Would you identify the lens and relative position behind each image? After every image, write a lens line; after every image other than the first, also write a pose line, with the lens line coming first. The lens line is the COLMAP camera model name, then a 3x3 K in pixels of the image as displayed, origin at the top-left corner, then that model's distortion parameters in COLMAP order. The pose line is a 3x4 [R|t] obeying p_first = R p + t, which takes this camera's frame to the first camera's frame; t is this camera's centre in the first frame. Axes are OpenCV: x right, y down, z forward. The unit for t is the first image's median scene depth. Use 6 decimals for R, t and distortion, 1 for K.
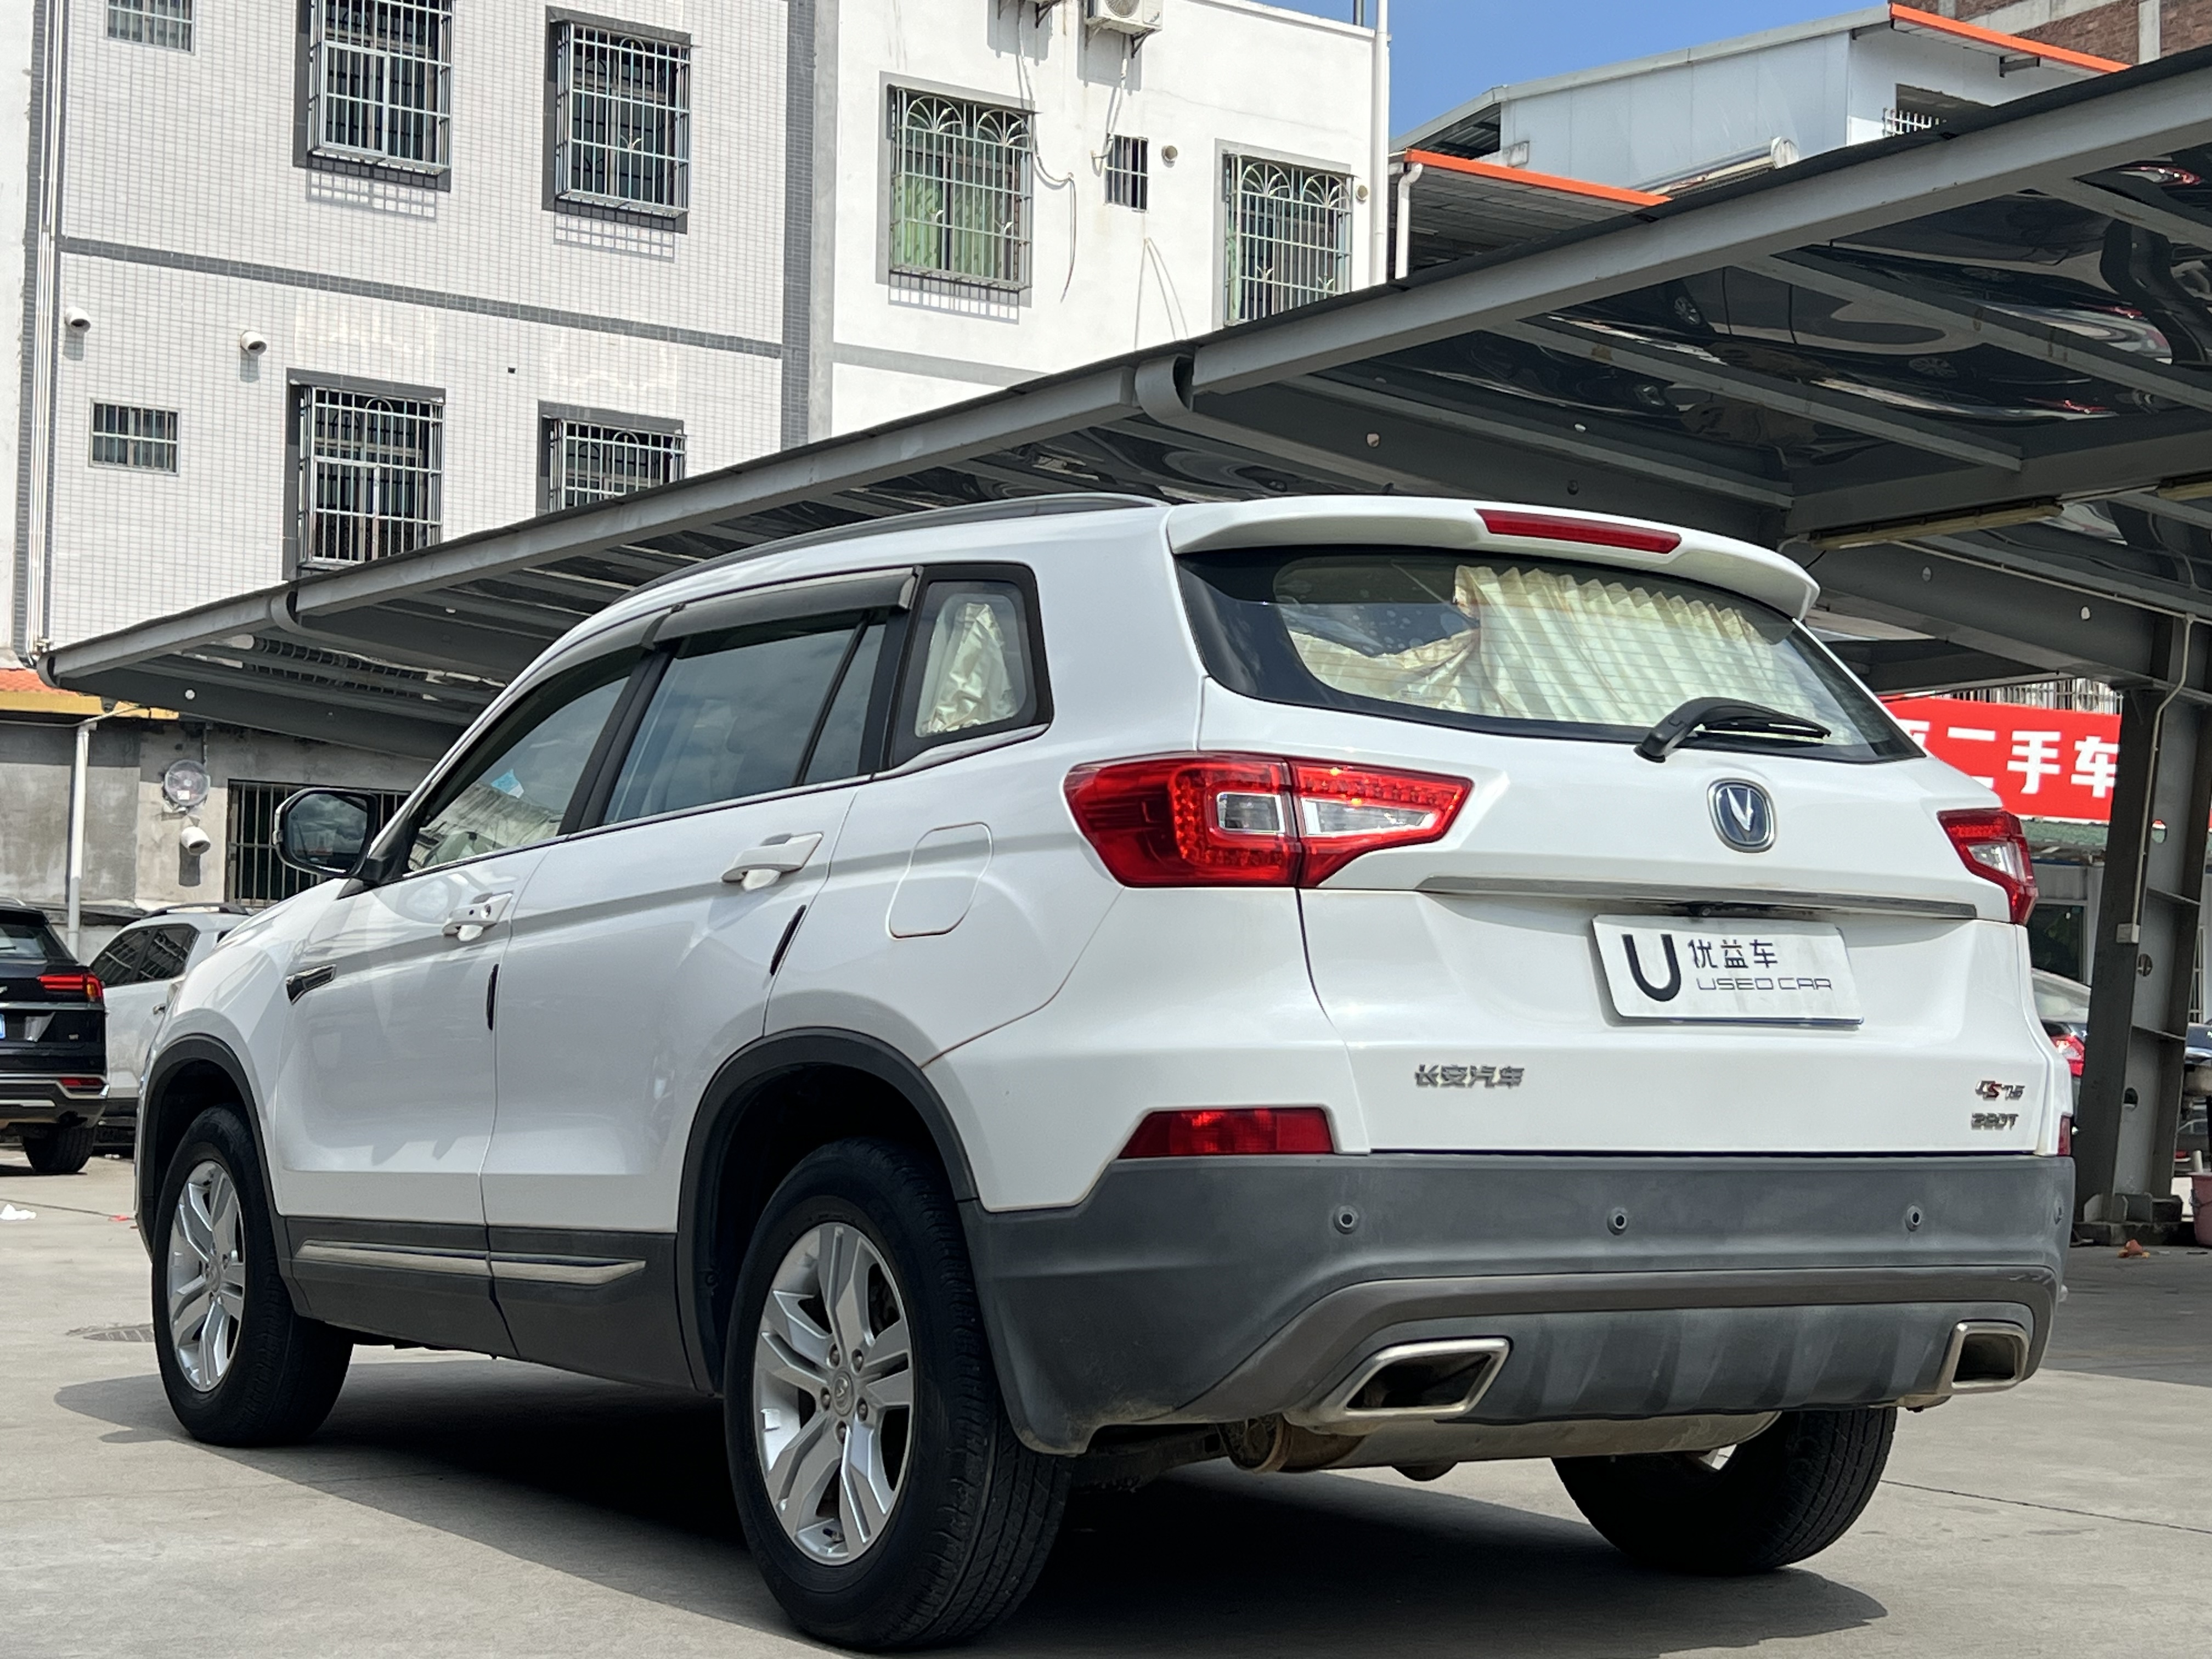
lens RADIAL K [[3368.9, 0, 1081.1], [0, 3368.9, 881.4], [0, 0, 1]] dist [0.188867, -0.605103]
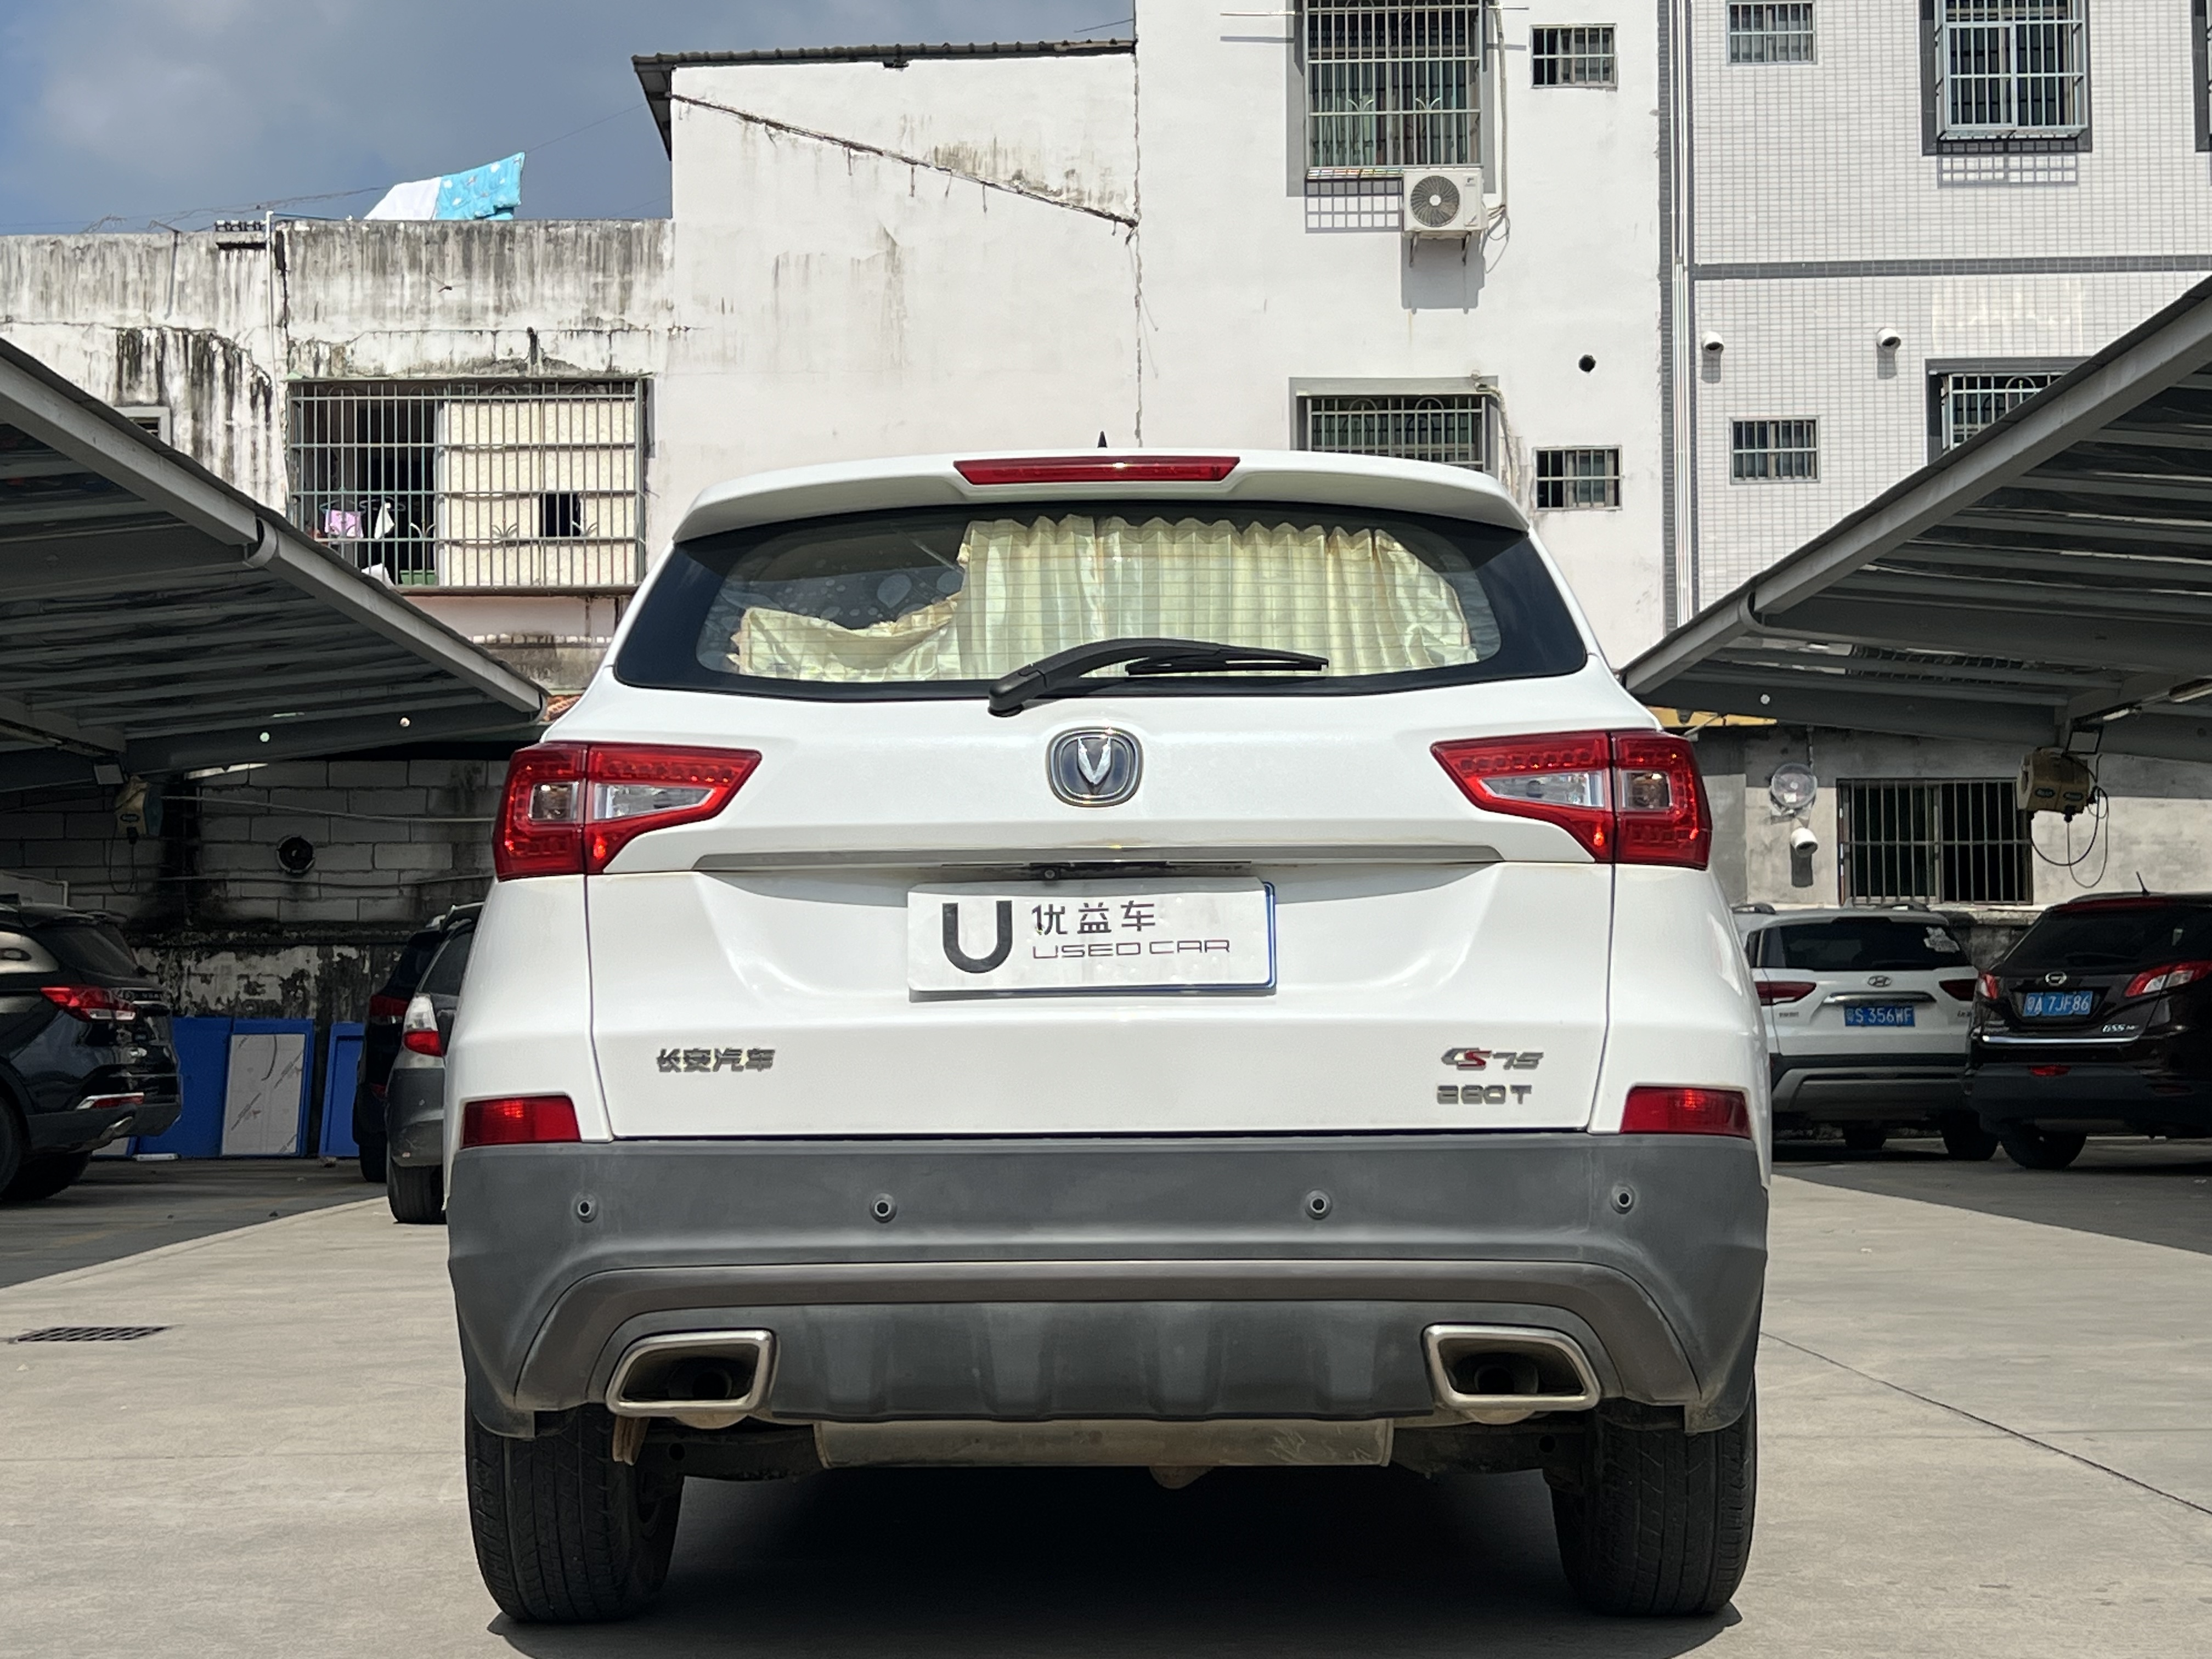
lens RADIAL K [[3368.9, 0, 1081.1], [0, 3368.9, 881.4], [0, 0, 1]] dist [0.188867, -0.605103]
pose [[0.829970, -0.051805, -0.555398, 0.121020], [0.051819, 0.998533, -0.015703, 0.004448], [0.555396, -0.015747, 0.831437, 0.041324]]
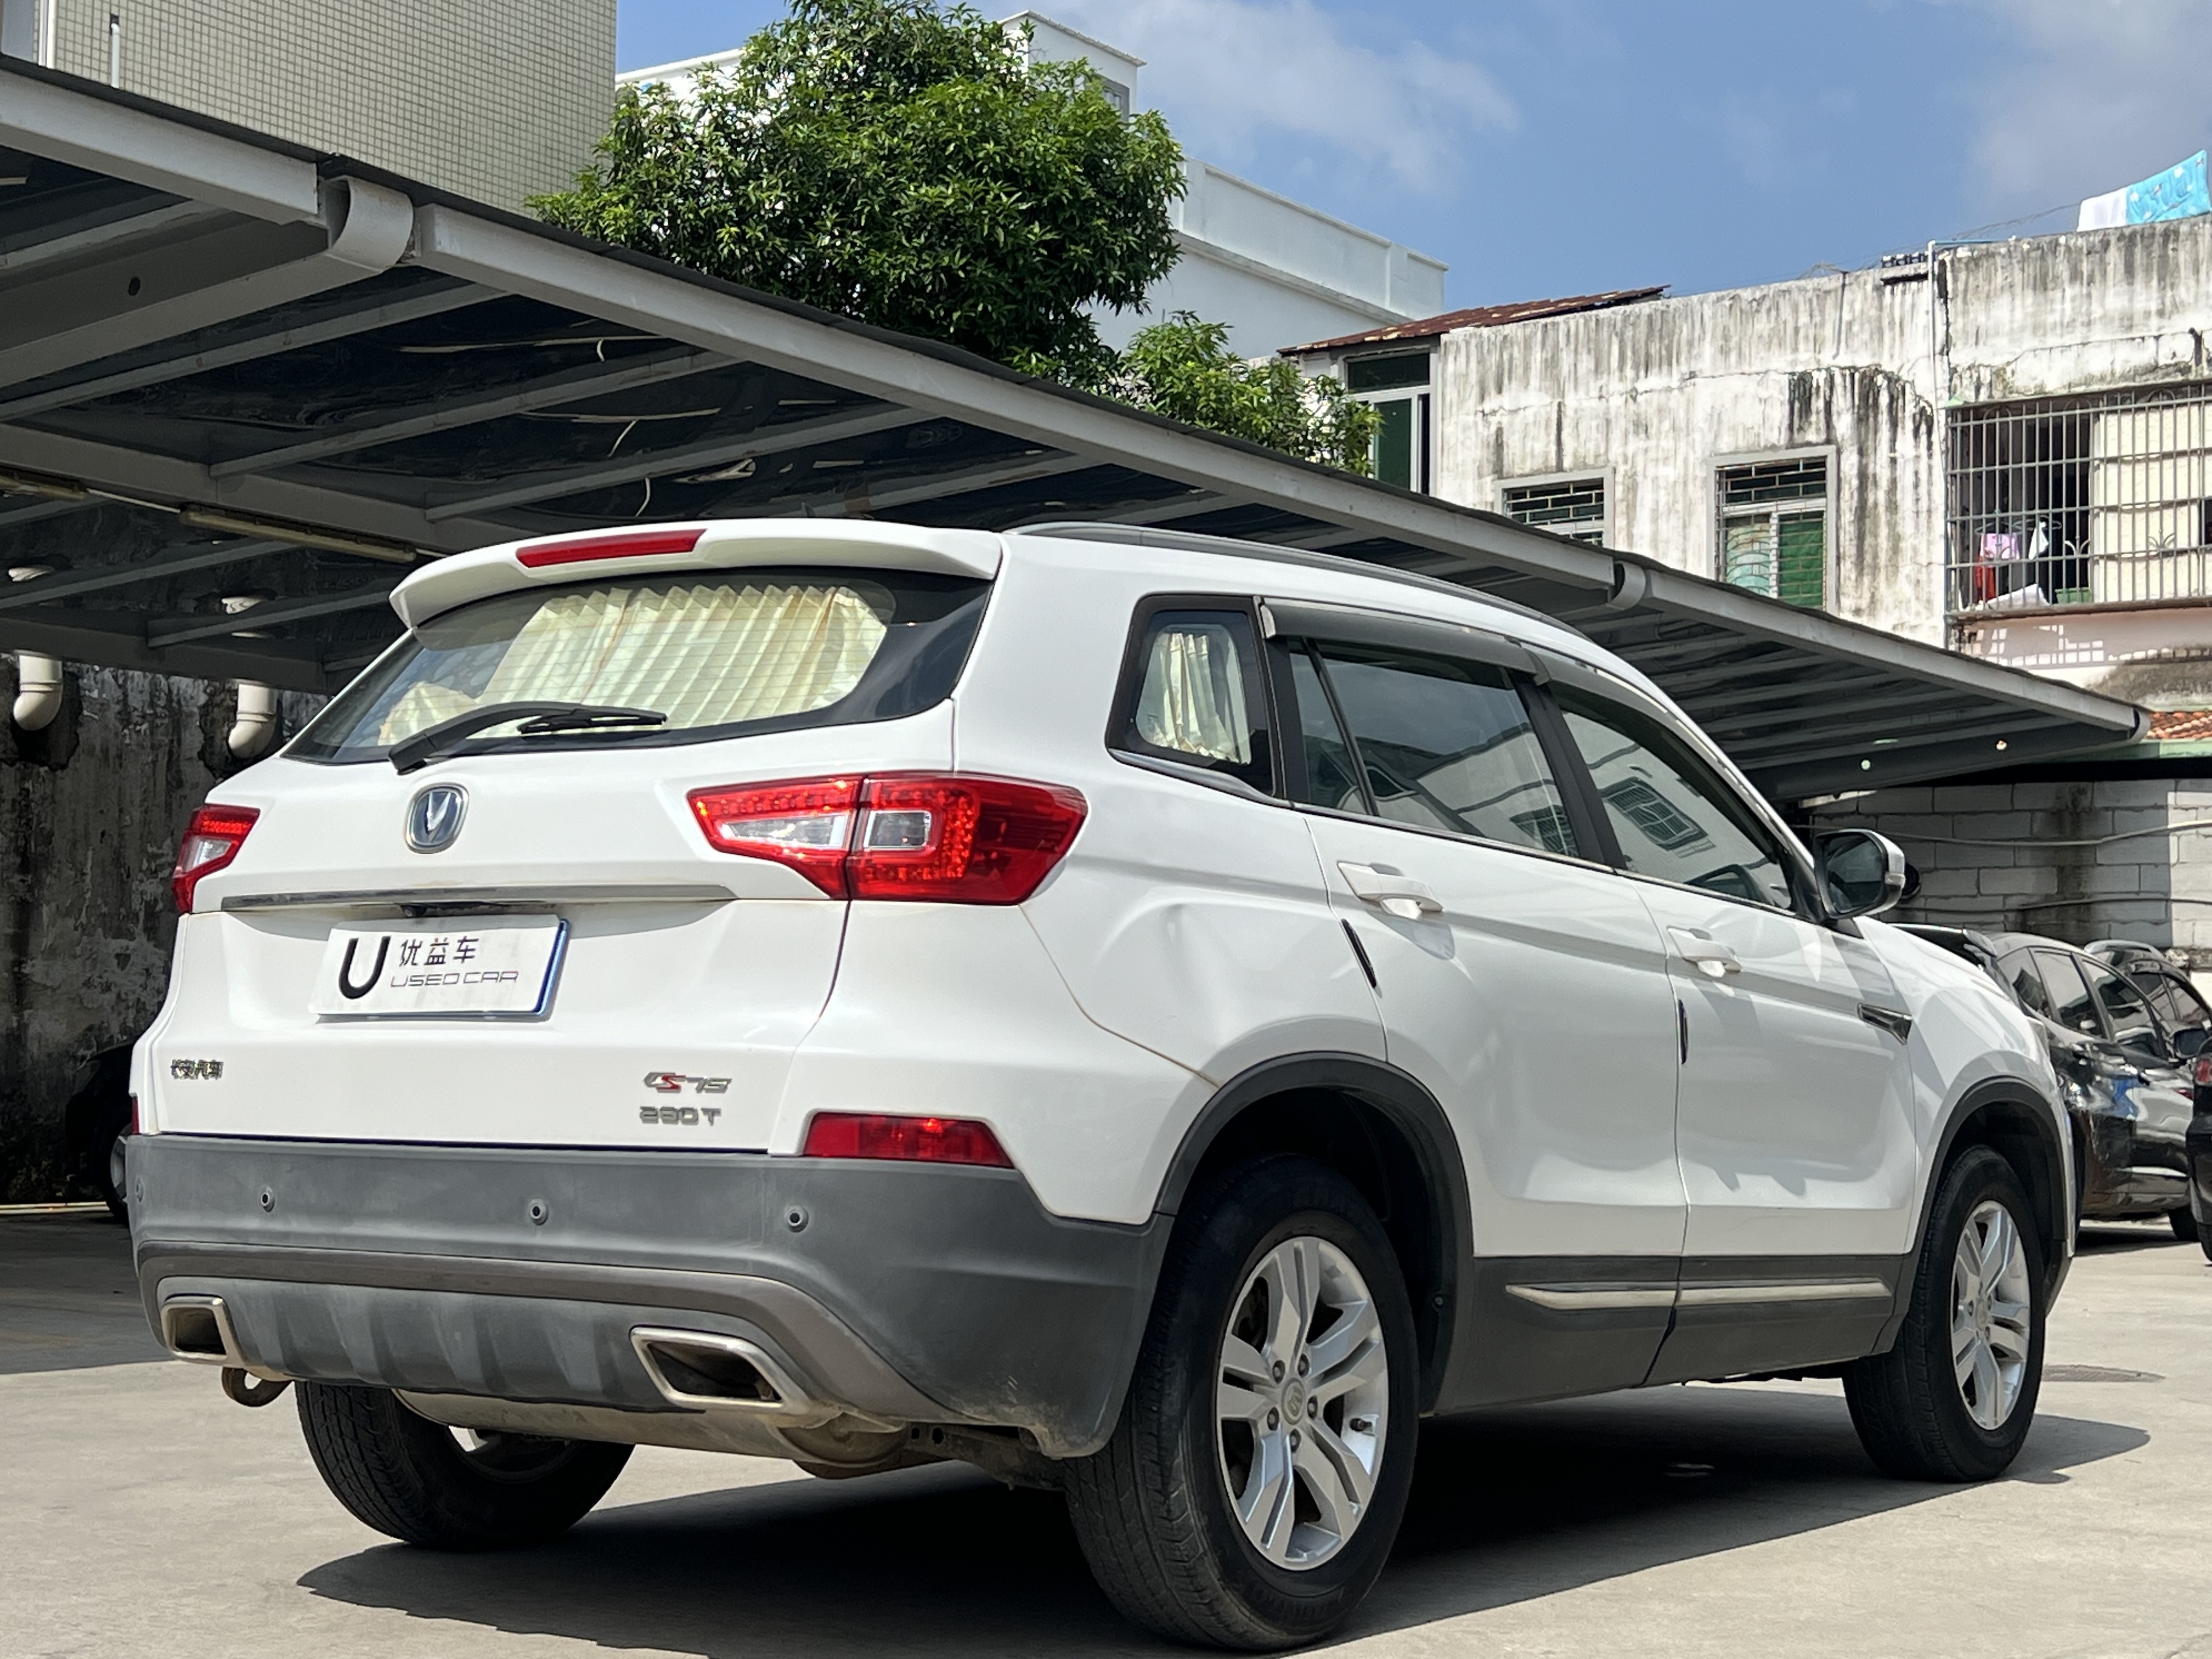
lens RADIAL K [[3368.9, 0, 1081.1], [0, 3368.9, 881.4], [0, 0, 1]] dist [0.188867, -0.605103]
pose [[0.379890, -0.061502, -0.922985, 0.213479], [0.039399, 0.997958, -0.050281, 0.010425], [0.924192, -0.017264, 0.381537, 0.136262]]
